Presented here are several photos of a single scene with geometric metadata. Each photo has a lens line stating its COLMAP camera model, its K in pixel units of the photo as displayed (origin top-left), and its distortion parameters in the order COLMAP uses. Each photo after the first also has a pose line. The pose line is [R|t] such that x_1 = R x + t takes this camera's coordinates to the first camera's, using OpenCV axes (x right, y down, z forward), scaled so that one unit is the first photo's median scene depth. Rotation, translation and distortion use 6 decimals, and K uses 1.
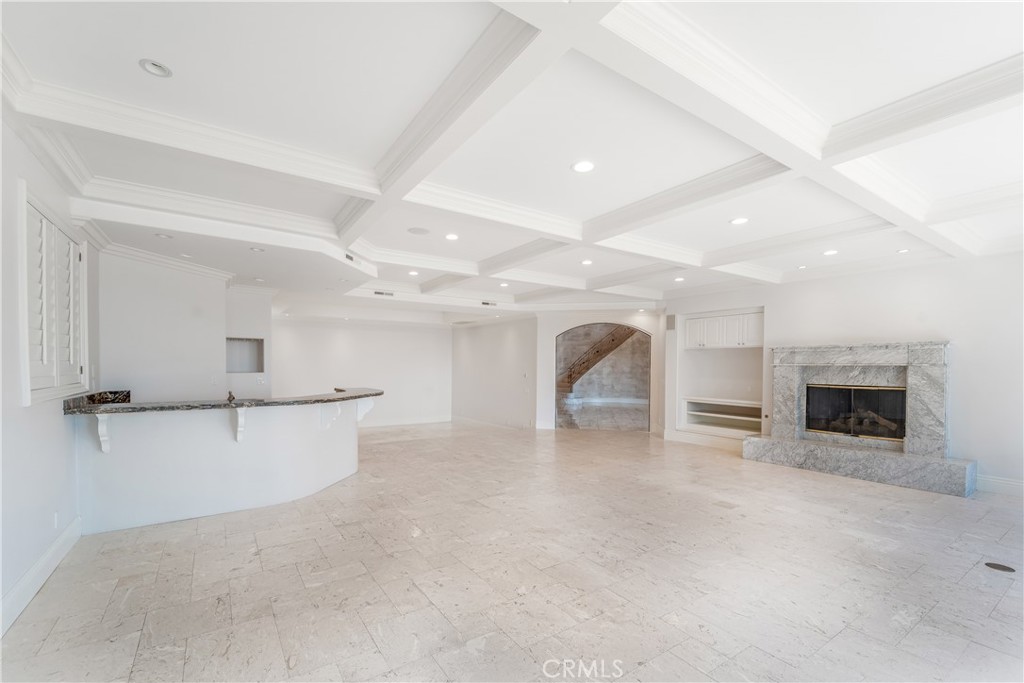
lens RADIAL K [[433.0, 0, 512.8], [0, 433.0, 366.0], [0, 0, 1]] dist [0.000653, -0.000028]
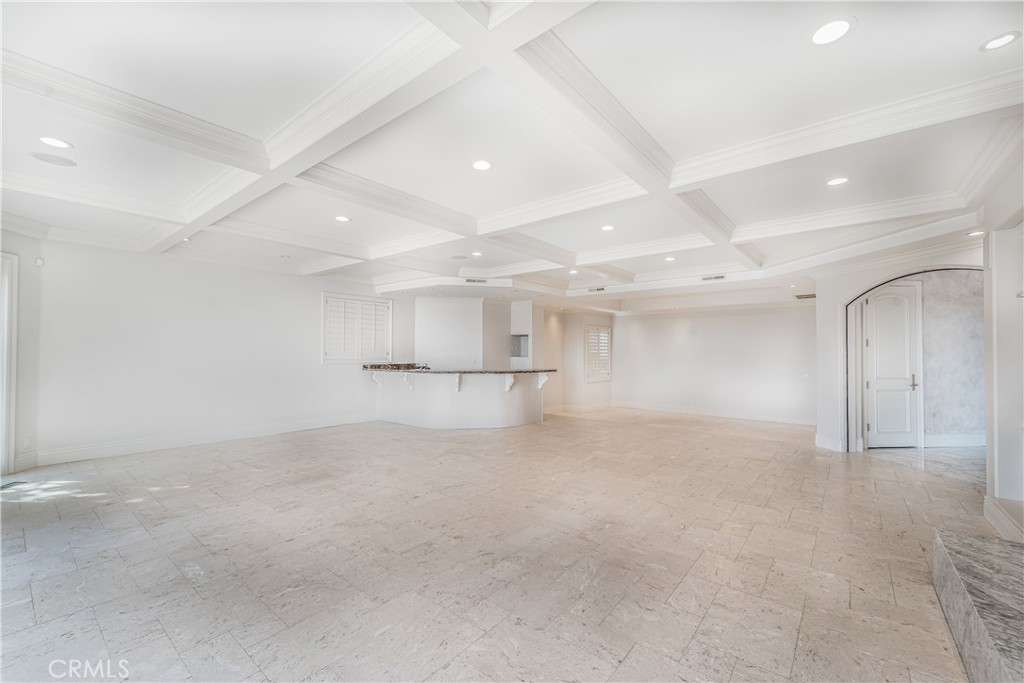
lens RADIAL K [[420.8, 0, 515.8], [0, 420.8, 344.6], [0, 0, 1]] dist [0.000478, -0.000331]
pose [[0.292123, -0.025683, -0.956036, 1.257568], [-0.000751, 0.999633, -0.027084, 0.015277], [0.956380, 0.008629, 0.291997, 0.842037]]
